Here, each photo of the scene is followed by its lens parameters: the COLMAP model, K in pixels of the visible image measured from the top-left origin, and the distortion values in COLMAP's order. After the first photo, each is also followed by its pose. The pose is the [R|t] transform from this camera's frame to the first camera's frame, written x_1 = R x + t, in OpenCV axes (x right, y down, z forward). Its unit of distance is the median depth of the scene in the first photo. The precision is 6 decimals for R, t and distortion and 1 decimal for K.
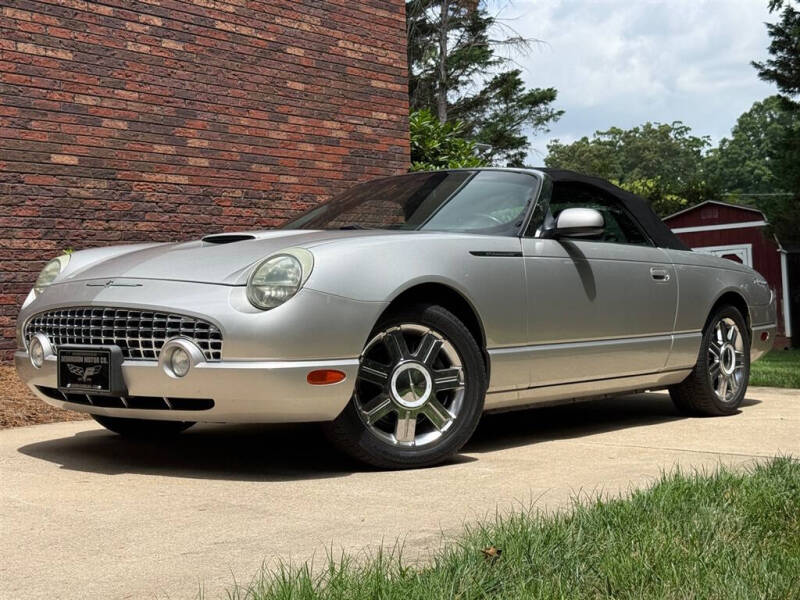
lens RADIAL K [[1182.5, 0, 391.5], [0, 1182.5, 297.1], [0, 0, 1]] dist [0.136600, -0.032253]
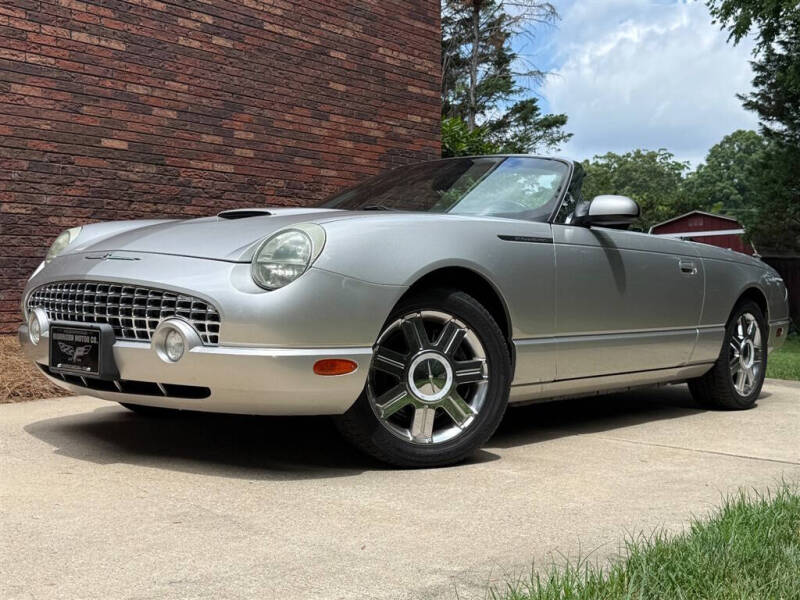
lens RADIAL K [[949.8, 0, 400.0], [0, 949.8, 300.0], [0, 0, 1]] dist [0.170094, -0.359372]
pose [[0.999192, 0.031246, -0.025273, 0.008270], [-0.030849, 0.999396, 0.015976, 0.002814], [0.025757, -0.015184, 0.999553, 0.216437]]
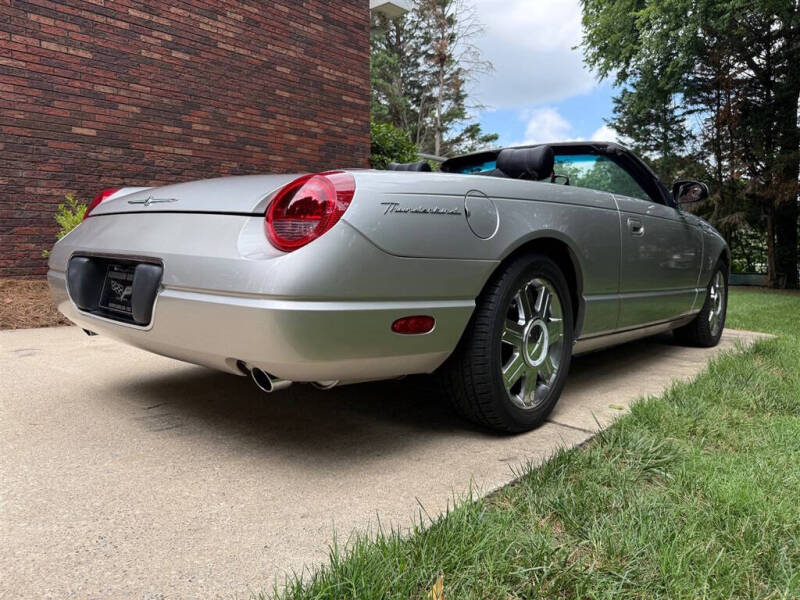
lens RADIAL K [[574.5, 0, 400.0], [0, 574.5, 300.0], [0, 0, 1]] dist [-0.004027, -0.003554]
pose [[0.998534, 0.039419, -0.037084, 0.179150], [-0.035530, 0.994327, 0.100255, -0.000634], [0.040825, -0.098790, 0.994270, 0.487775]]
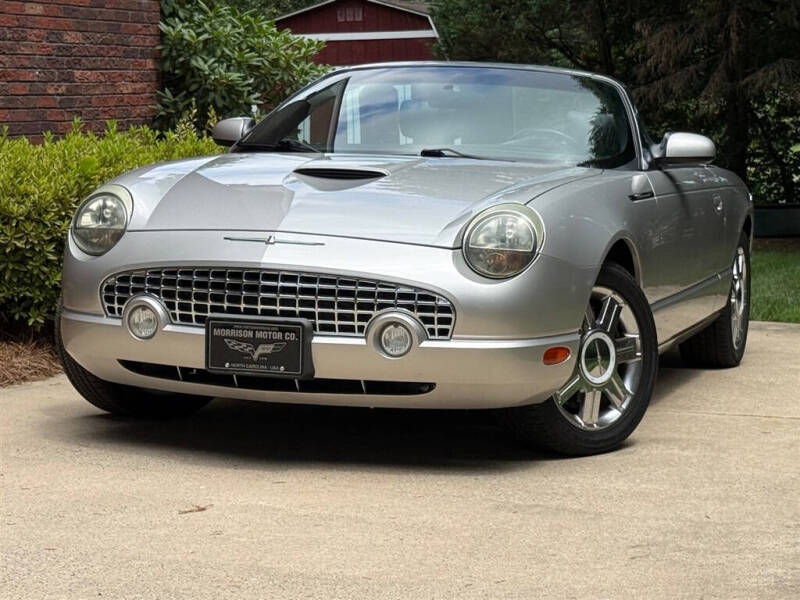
lens RADIAL K [[2041.4, 0, 400.0], [0, 2041.4, 300.0], [0, 0, 1]] dist [0.110894, 0.298871]
pose [[0.933522, -0.006547, 0.358461, -0.543202], [-0.027513, 0.995577, 0.089834, -0.081179], [-0.357463, -0.093725, 0.929212, -0.273227]]
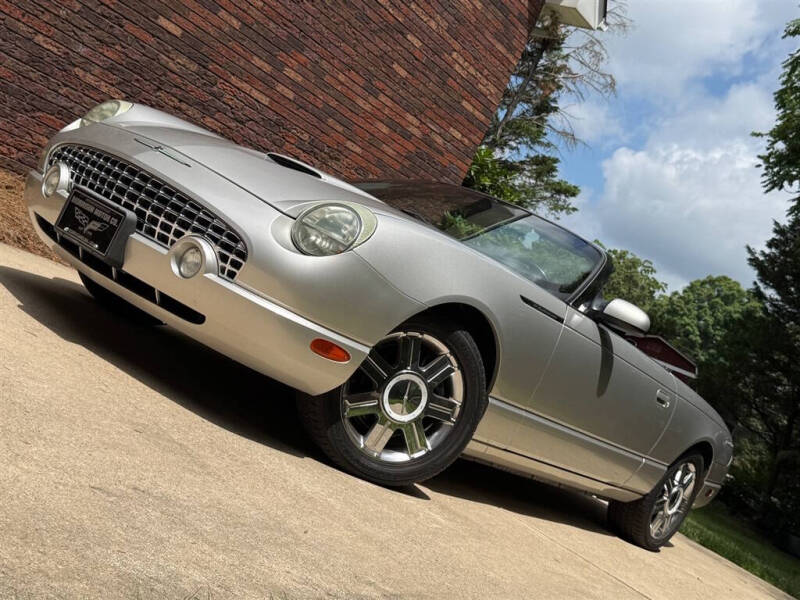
lens RADIAL K [[1009.7, 0, 400.0], [0, 1009.7, 300.0], [0, 0, 1]] dist [0.161945, -0.309281]
pose [[0.892472, 0.449467, 0.038390, -0.042487], [-0.449705, 0.893173, -0.002660, 0.008905], [-0.035484, -0.014890, 0.999259, 0.181384]]
